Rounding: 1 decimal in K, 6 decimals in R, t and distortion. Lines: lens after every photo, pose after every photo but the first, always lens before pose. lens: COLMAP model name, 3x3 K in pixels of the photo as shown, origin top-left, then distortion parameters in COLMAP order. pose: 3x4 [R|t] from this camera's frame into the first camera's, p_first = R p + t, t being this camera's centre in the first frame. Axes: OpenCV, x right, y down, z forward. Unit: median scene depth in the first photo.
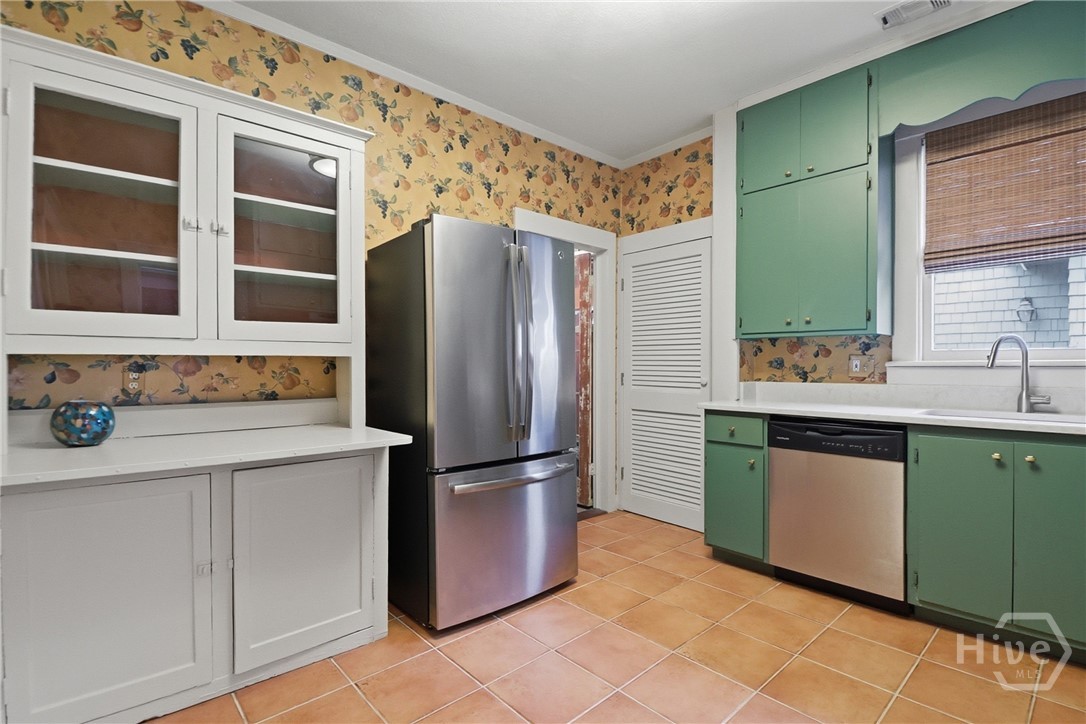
lens RADIAL K [[512.3, 0, 540.2], [0, 512.3, 366.6], [0, 0, 1]] dist [-0.001904, -0.010864]
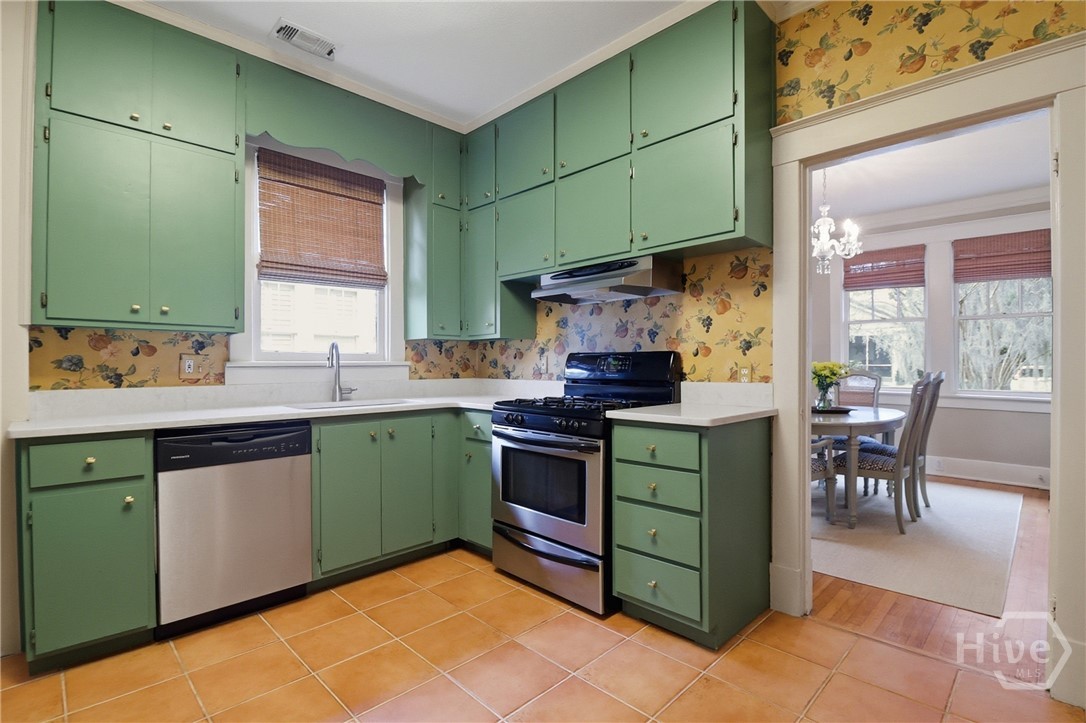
lens RADIAL K [[512.3, 0, 545.8], [0, 512.3, 368.4], [0, 0, 1]] dist [-0.001904, -0.010864]
pose [[-0.064006, -0.003882, 0.997942, -0.326039], [0.007874, 0.999959, 0.004395, 0.003126], [-0.997918, 0.008140, -0.063973, 0.448961]]
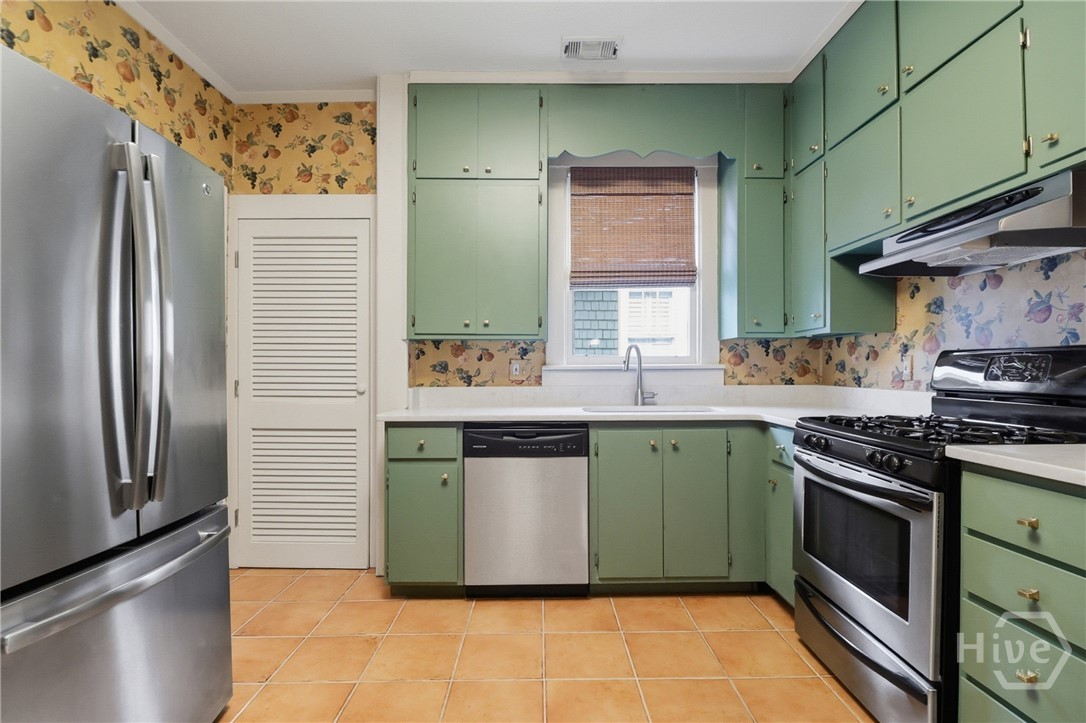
lens RADIAL K [[512.3, 0, 543.1], [0, 512.3, 367.8], [0, 0, 1]] dist [-0.001904, -0.010864]
pose [[0.658951, 0.002009, 0.752183, -0.143464], [0.004707, 0.999966, -0.006795, 0.002328], [-0.752171, 0.008018, 0.658919, 0.272362]]
